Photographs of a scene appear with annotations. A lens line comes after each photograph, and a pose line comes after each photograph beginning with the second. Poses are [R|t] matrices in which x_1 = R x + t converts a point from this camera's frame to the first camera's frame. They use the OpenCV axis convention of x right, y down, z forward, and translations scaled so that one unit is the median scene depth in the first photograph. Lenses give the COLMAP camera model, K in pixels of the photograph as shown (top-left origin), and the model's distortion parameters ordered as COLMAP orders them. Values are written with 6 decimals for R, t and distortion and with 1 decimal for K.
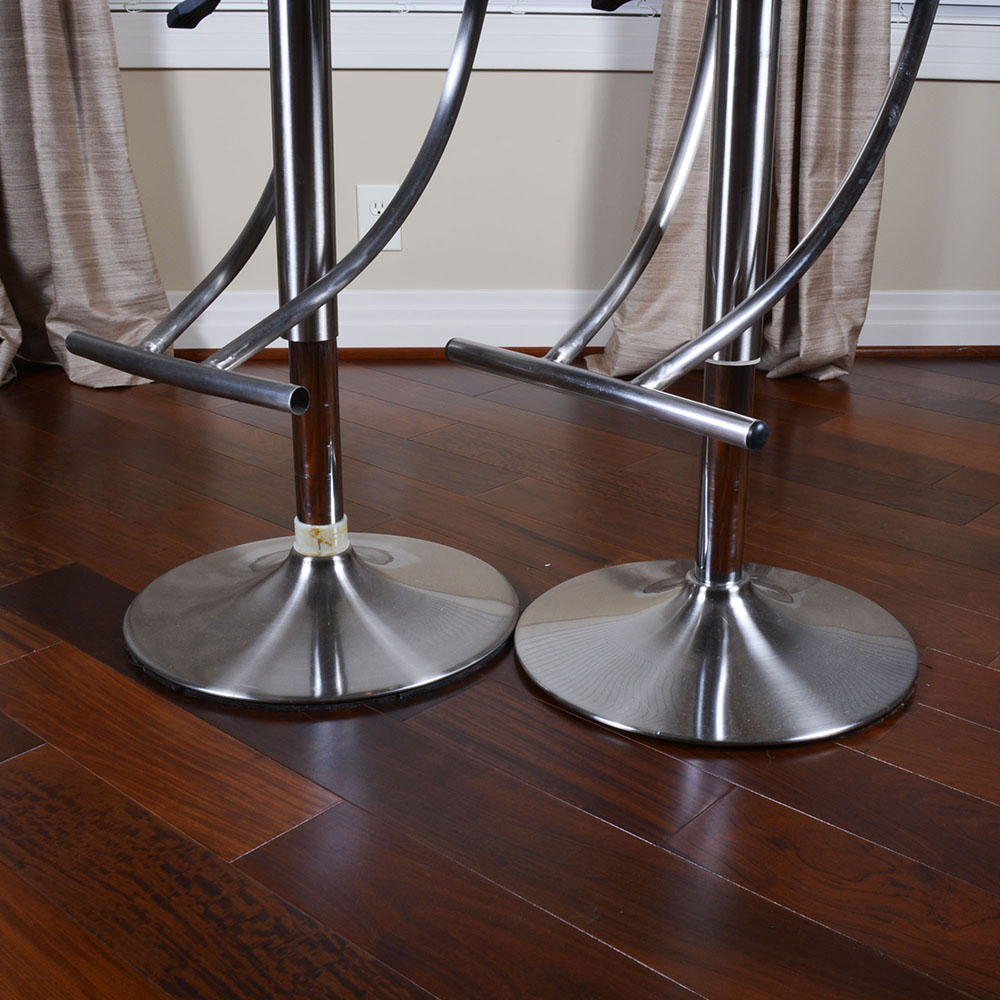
lens RADIAL K [[1352.2, 0, 500.0], [0, 1352.2, 500.0], [0, 0, 1]] dist [-0.104544, 0.113462]
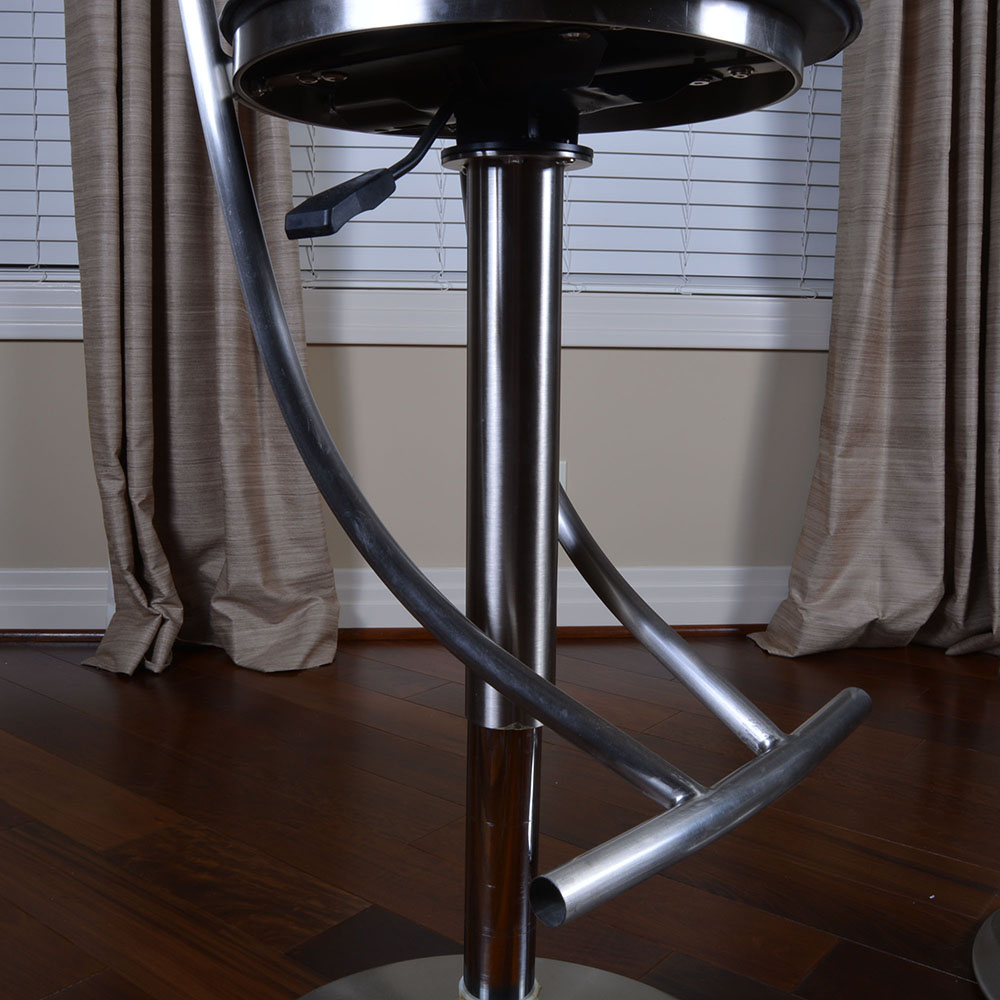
lens RADIAL K [[1230.3, 0, 500.0], [0, 1230.3, 500.0], [0, 0, 1]] dist [-0.084949, -0.041404]
pose [[0.999720, -0.002007, 0.023597, -0.157598], [0.006705, 0.979617, -0.200761, -0.028461], [-0.022714, 0.200863, 0.979356, 0.134349]]
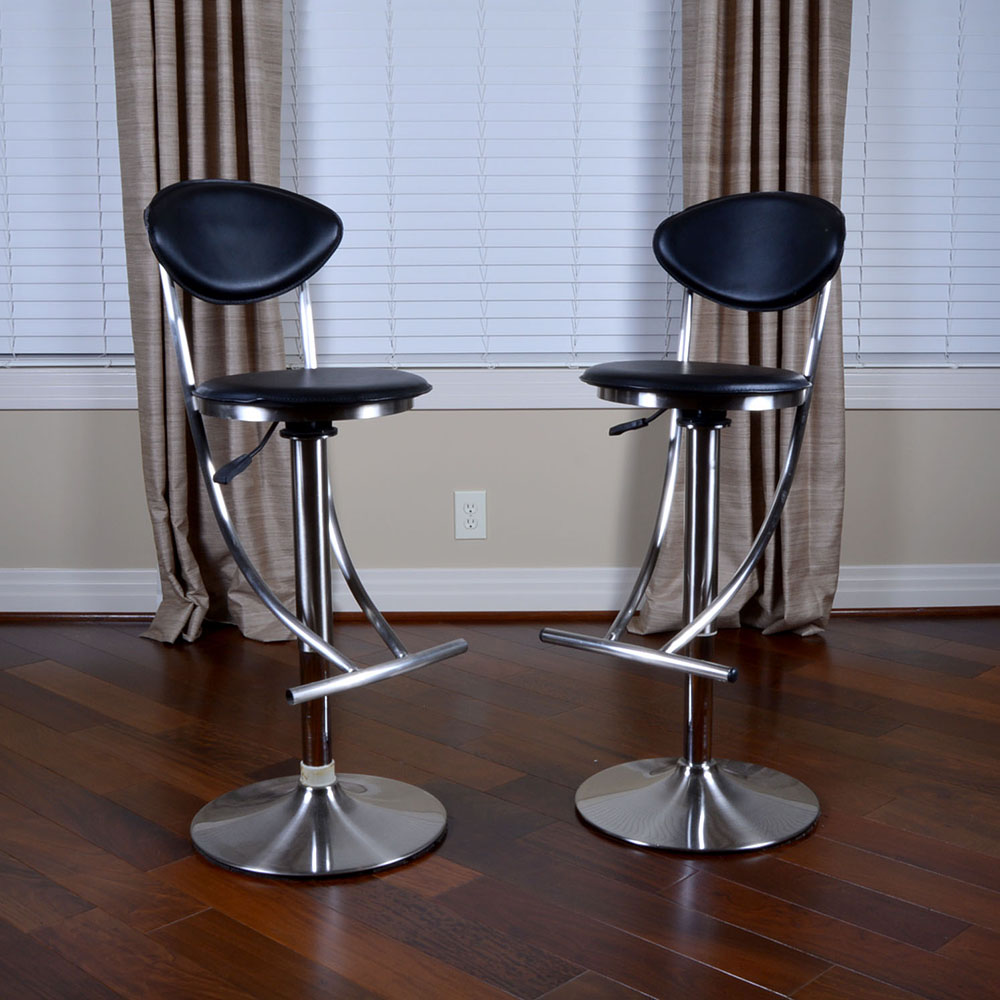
lens RADIAL K [[1353.8, 0, 500.0], [0, 1353.8, 500.0], [0, 0, 1]] dist [-0.074634, -0.010885]
pose [[0.999250, -0.003221, -0.038584, -0.008918], [-0.003782, 0.983646, -0.180071, 0.020714], [0.038533, 0.180082, 0.982897, -0.364733]]
